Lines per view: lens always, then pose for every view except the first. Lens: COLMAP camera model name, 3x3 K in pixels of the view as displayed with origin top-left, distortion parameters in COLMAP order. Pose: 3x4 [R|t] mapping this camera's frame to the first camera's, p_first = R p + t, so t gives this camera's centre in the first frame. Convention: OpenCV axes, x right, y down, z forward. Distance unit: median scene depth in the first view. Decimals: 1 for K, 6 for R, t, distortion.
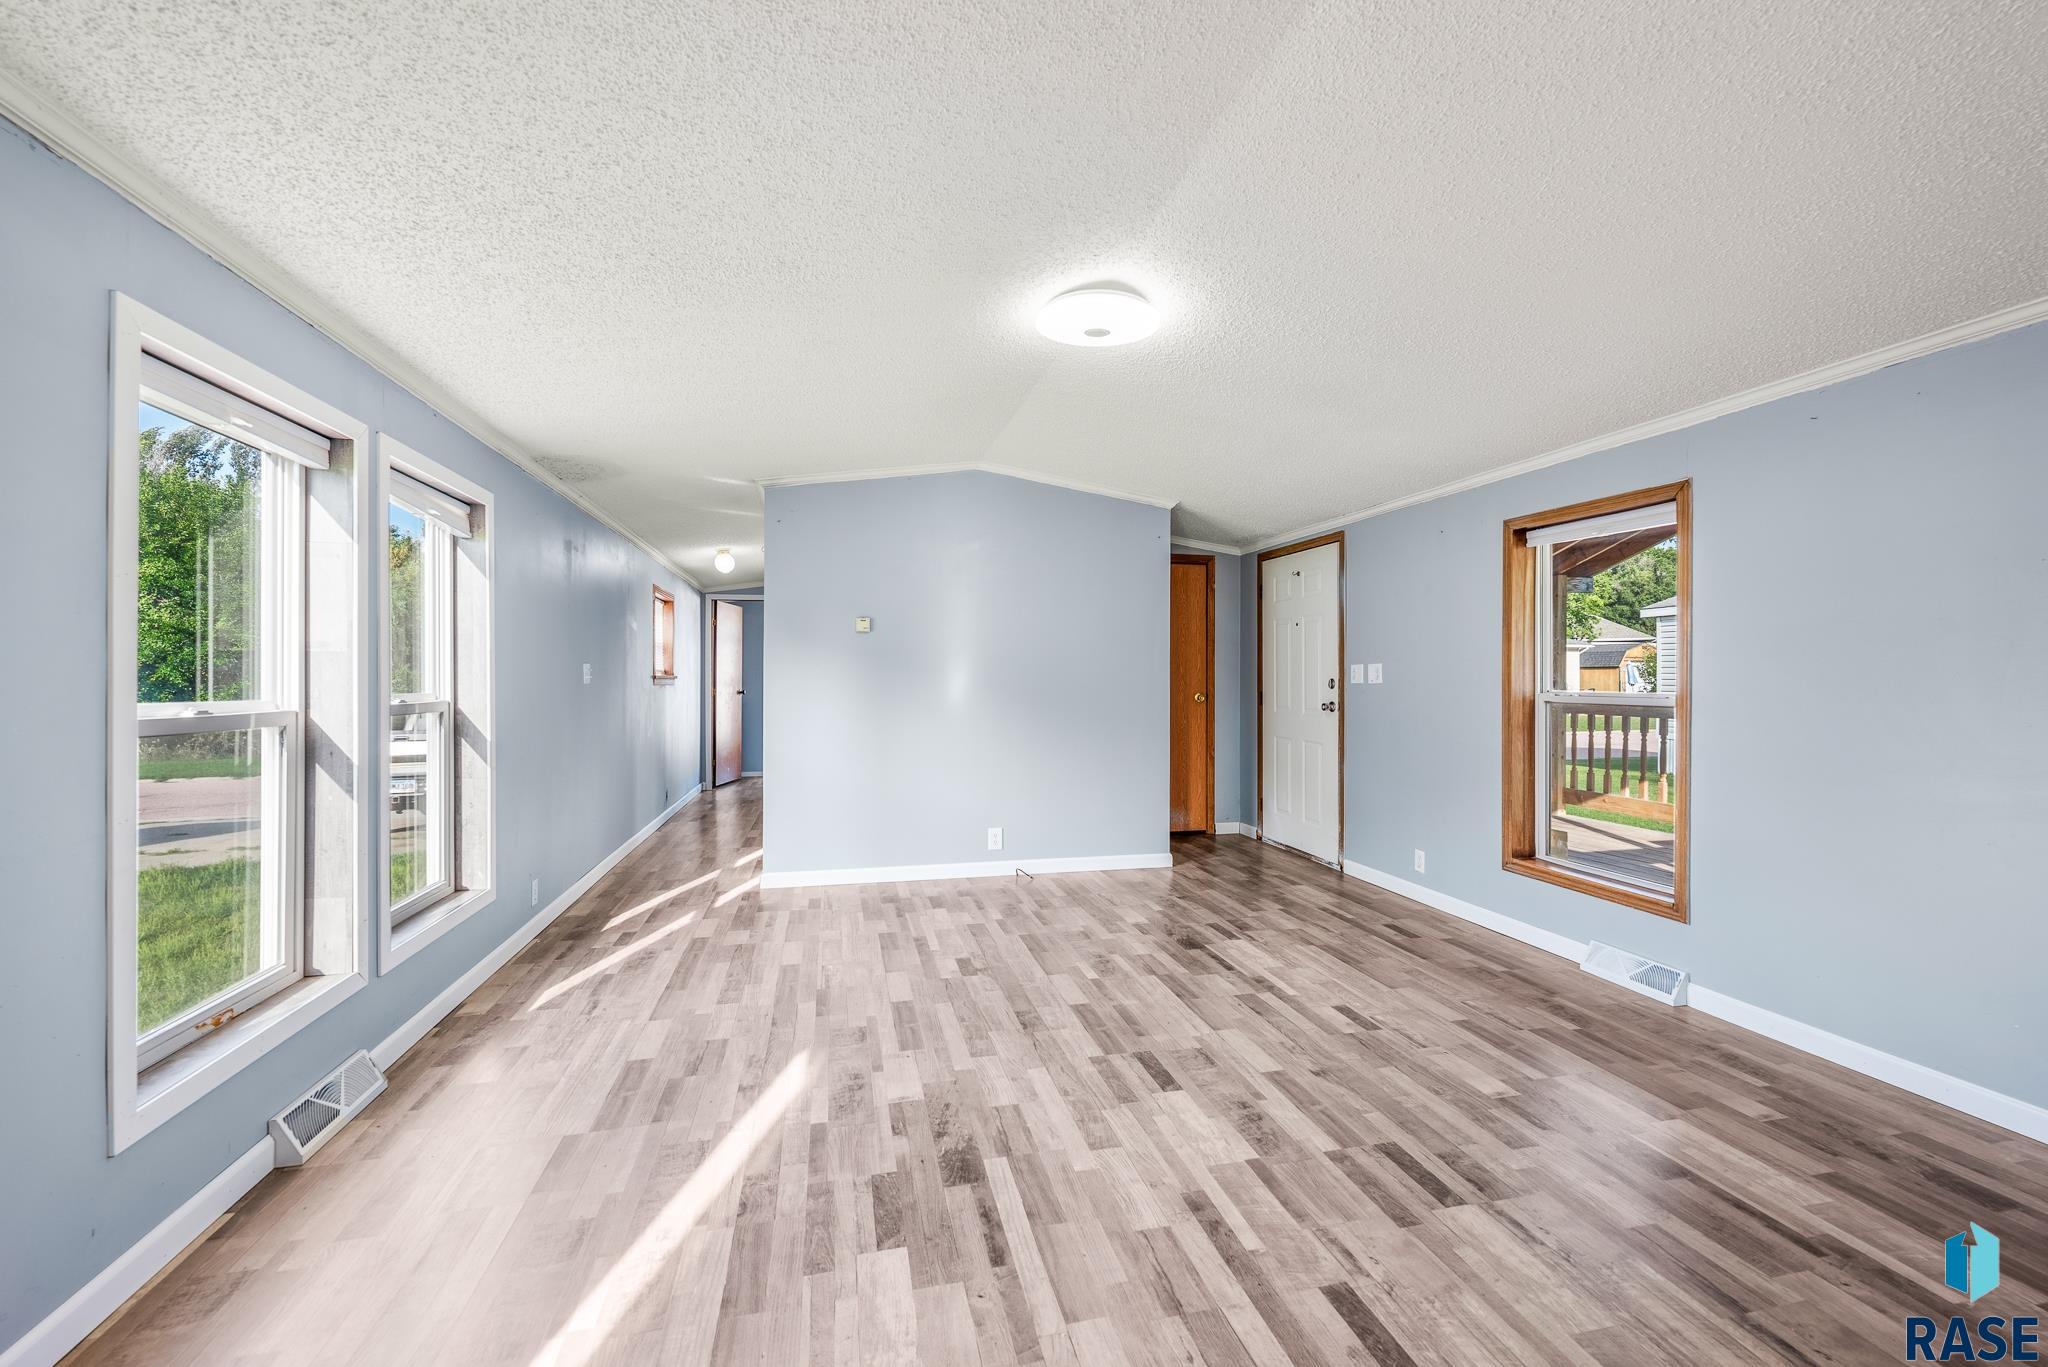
lens RADIAL K [[819.5, 0, 1022.8], [0, 819.5, 671.3], [0, 0, 1]] dist [-0.001335, -0.000084]
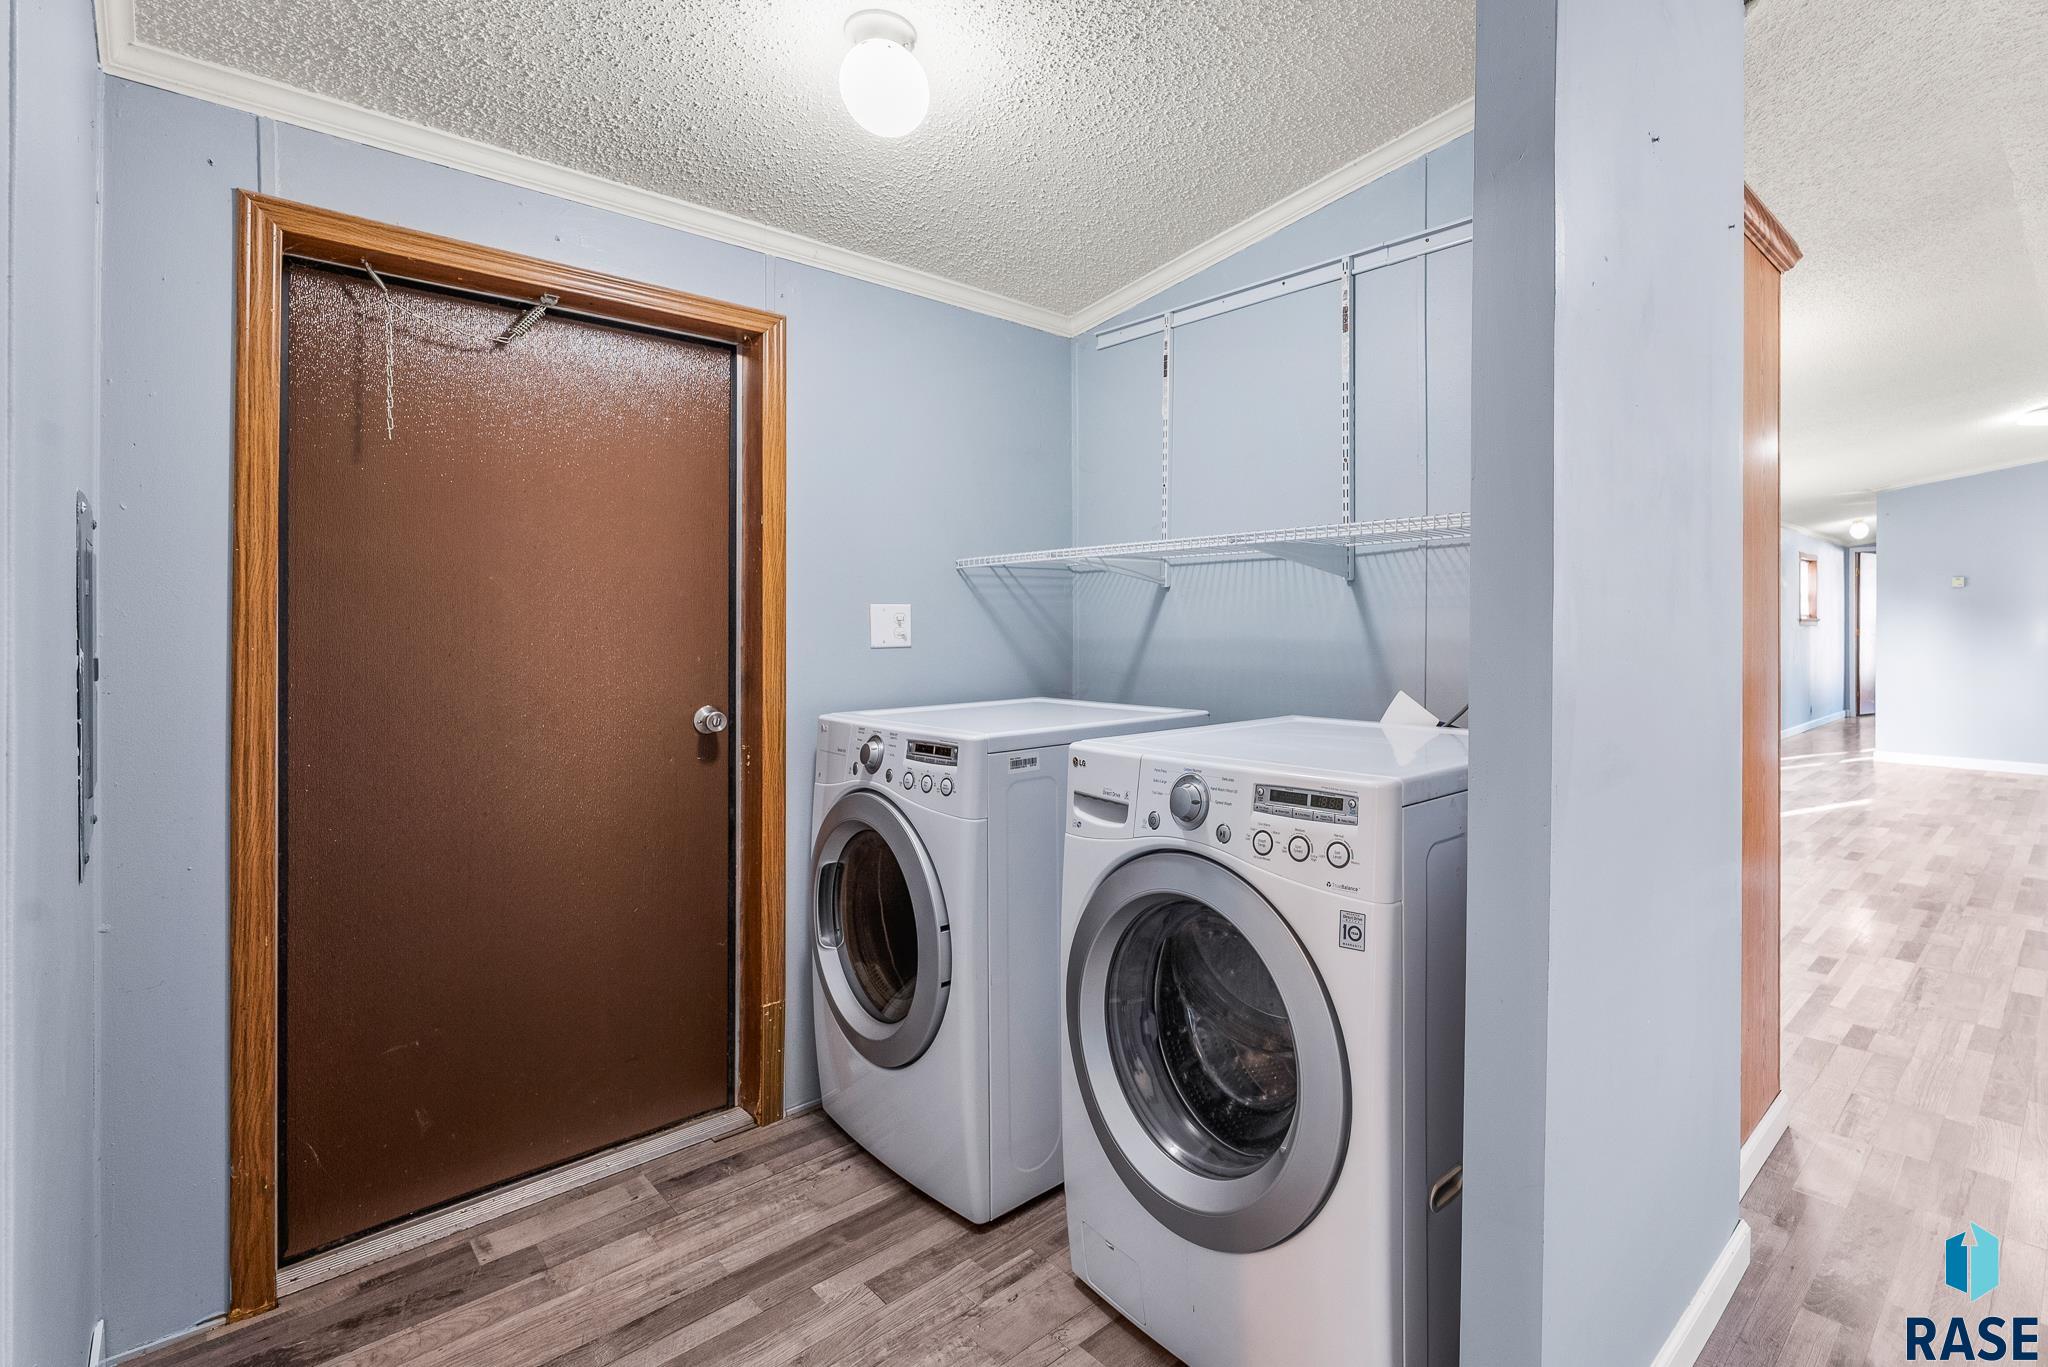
lens RADIAL K [[978.2, 0, 1208.9], [0, 978.2, 616.3], [0, 0, 1]] dist [-0.000369, 0.000044]
pose [[0.560877, -0.002250, -0.827896, 0.783674], [0.005080, 0.999987, 0.000724, -0.010940], [0.827883, -0.004612, 0.560881, -1.649449]]
